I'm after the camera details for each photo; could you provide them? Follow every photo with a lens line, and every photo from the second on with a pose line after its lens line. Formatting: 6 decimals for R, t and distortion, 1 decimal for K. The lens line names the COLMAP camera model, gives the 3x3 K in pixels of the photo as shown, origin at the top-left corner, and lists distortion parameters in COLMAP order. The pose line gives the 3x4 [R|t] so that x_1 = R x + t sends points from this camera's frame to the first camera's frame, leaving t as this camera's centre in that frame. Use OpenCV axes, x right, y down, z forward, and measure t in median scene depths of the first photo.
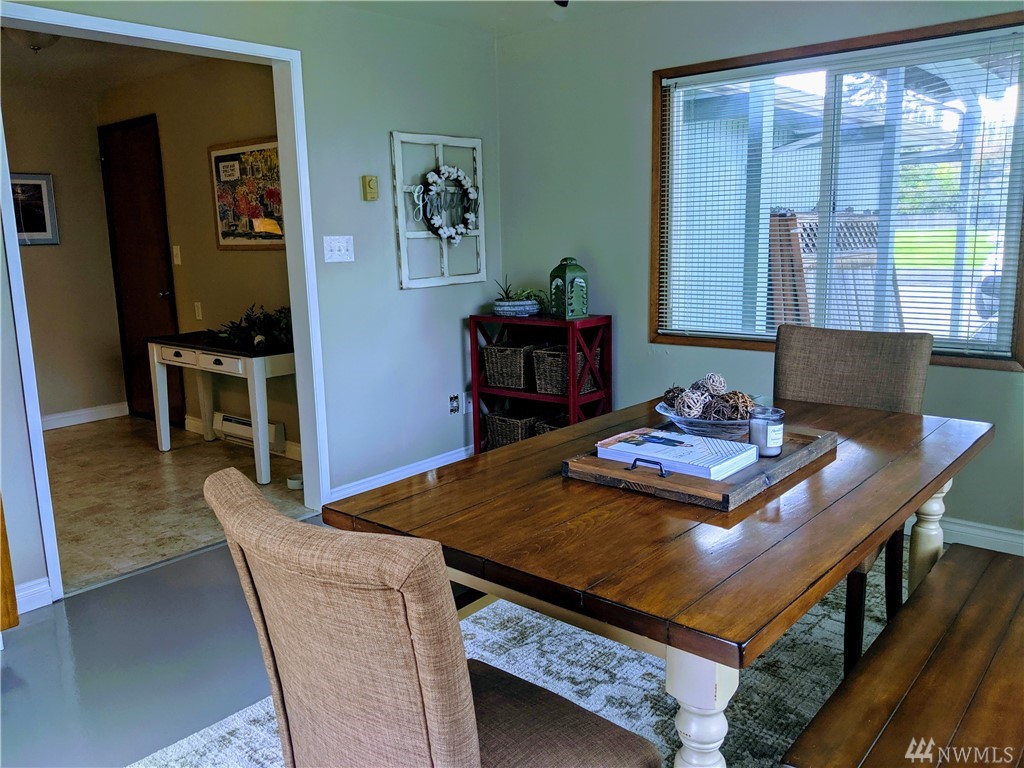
lens RADIAL K [[811.4, 0, 510.9], [0, 811.4, 382.5], [0, 0, 1]] dist [0.073243, -0.108055]
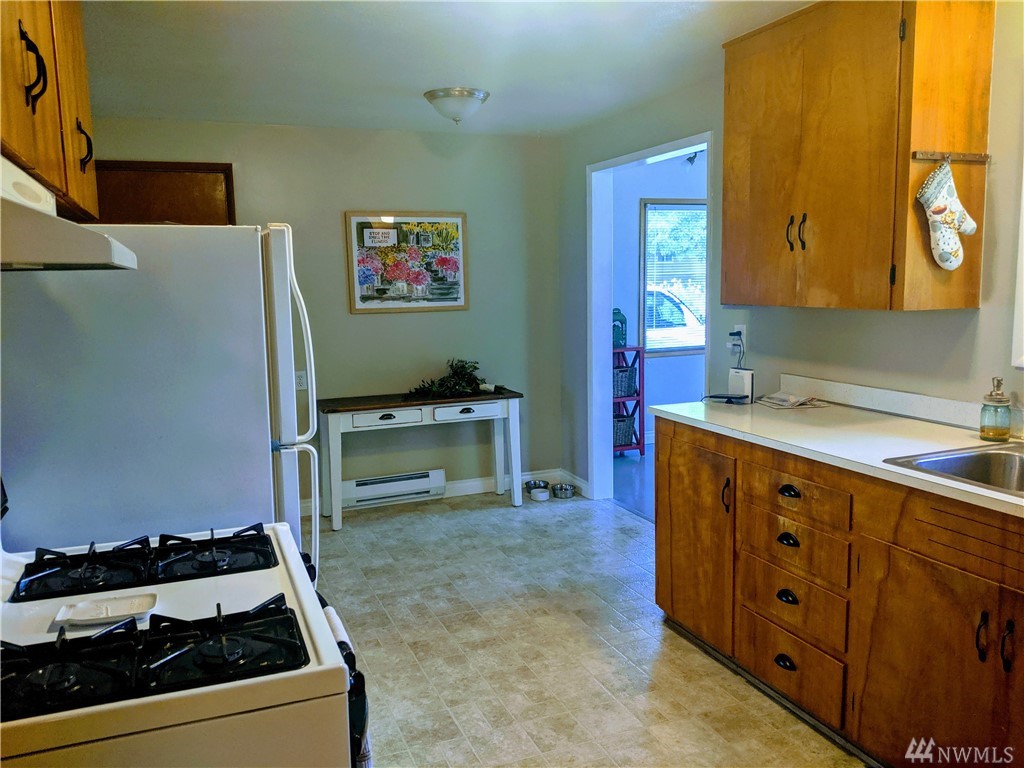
lens RADIAL K [[811.4, 0, 511.2], [0, 811.4, 382.9], [0, 0, 1]] dist [0.073243, -0.108055]
pose [[0.456738, -0.106178, 0.883242, -1.206224], [0.169285, 0.985083, 0.030880, -0.080402], [-0.873346, 0.135416, 0.467899, 0.396894]]
